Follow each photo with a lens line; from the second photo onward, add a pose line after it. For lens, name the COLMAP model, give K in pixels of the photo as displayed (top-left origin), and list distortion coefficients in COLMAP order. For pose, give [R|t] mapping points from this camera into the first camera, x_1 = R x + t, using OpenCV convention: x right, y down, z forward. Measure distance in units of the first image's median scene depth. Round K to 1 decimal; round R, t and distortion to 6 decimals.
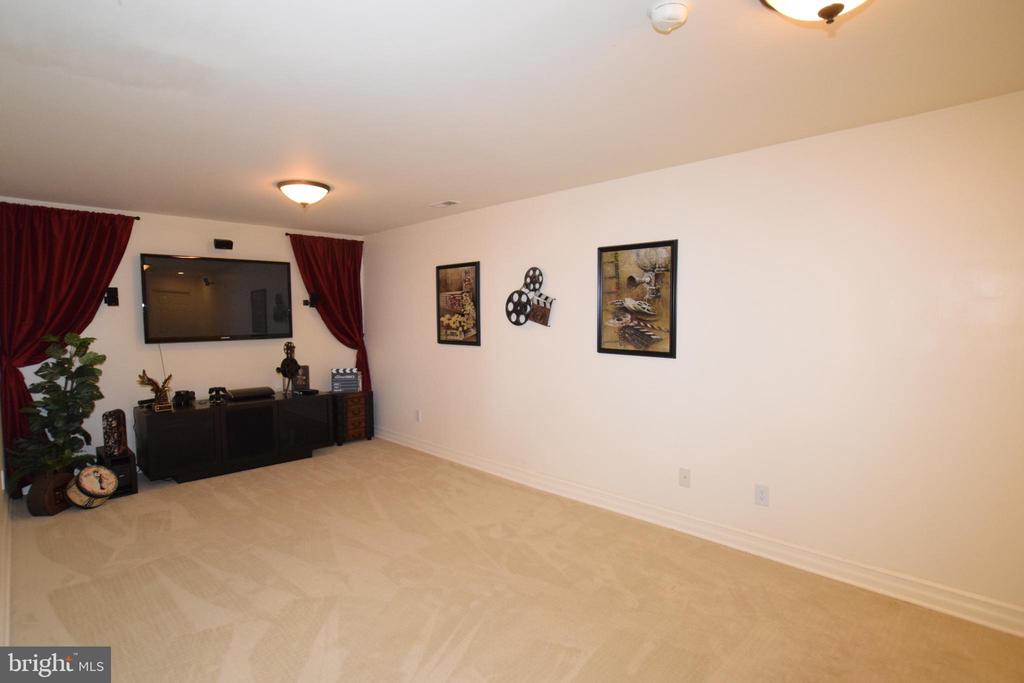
lens RADIAL K [[490.0, 0, 508.8], [0, 490.0, 345.9], [0, 0, 1]] dist [-0.075695, 0.036043]
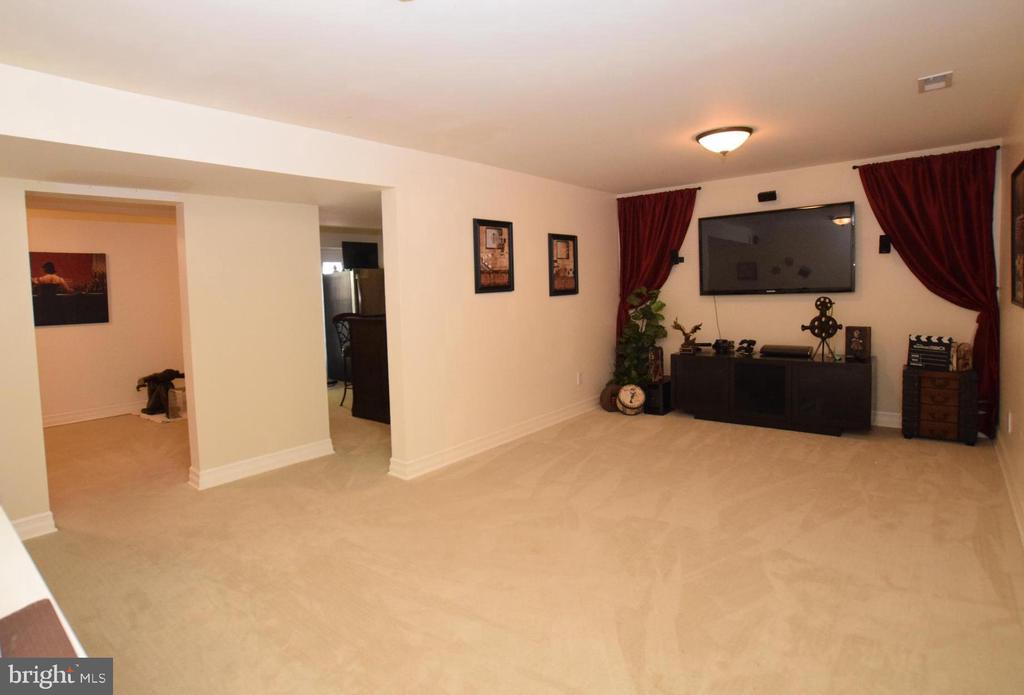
lens RADIAL K [[565.1, 0, 512.2], [0, 565.1, 307.9], [0, 0, 1]] dist [-0.000507, -0.000104]
pose [[0.118334, 0.033914, -0.992395, 0.502925], [-0.027918, 0.999135, 0.030816, -0.003873], [0.992581, 0.024059, 0.119178, 0.342475]]
